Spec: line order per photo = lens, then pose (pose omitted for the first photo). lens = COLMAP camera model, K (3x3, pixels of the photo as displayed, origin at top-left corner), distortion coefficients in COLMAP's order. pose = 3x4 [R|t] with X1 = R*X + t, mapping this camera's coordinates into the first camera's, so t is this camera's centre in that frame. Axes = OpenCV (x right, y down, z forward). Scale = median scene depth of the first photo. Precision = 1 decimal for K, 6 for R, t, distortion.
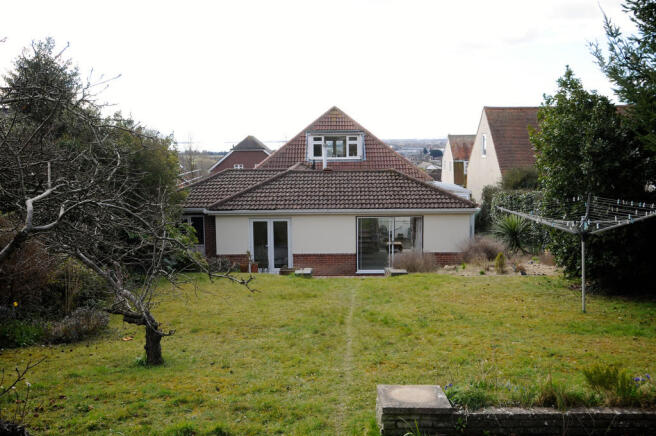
lens RADIAL K [[658.9, 0, 318.0], [0, 658.9, 200.8], [0, 0, 1]] dist [-0.002032, 0.000129]
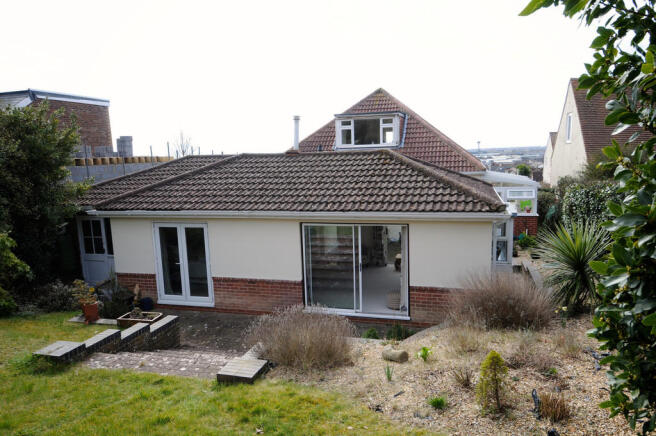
lens RADIAL K [[473.7, 0, 328.0], [0, 473.7, 218.0], [0, 0, 1]] dist [0.029580, -0.000101]
pose [[0.964509, 0.016834, -0.263514, 0.198805], [-0.003879, 0.998761, 0.049603, -0.003037], [0.264023, -0.046820, 0.963379, 0.571201]]
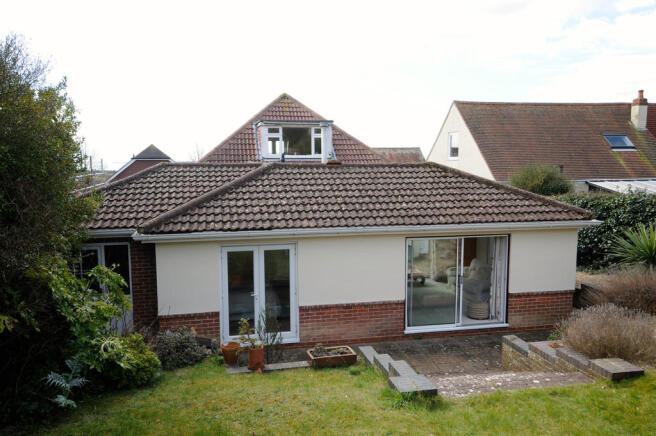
lens RADIAL K [[552.3, 0, 328.0], [0, 552.3, 218.0], [0, 0, 1]] dist [0.013590, 0.000436]
pose [[0.974056, -0.018213, 0.225574, -0.119704], [0.016021, 0.999805, 0.011547, -0.000753], [-0.225740, -0.007634, 0.974158, 0.531479]]
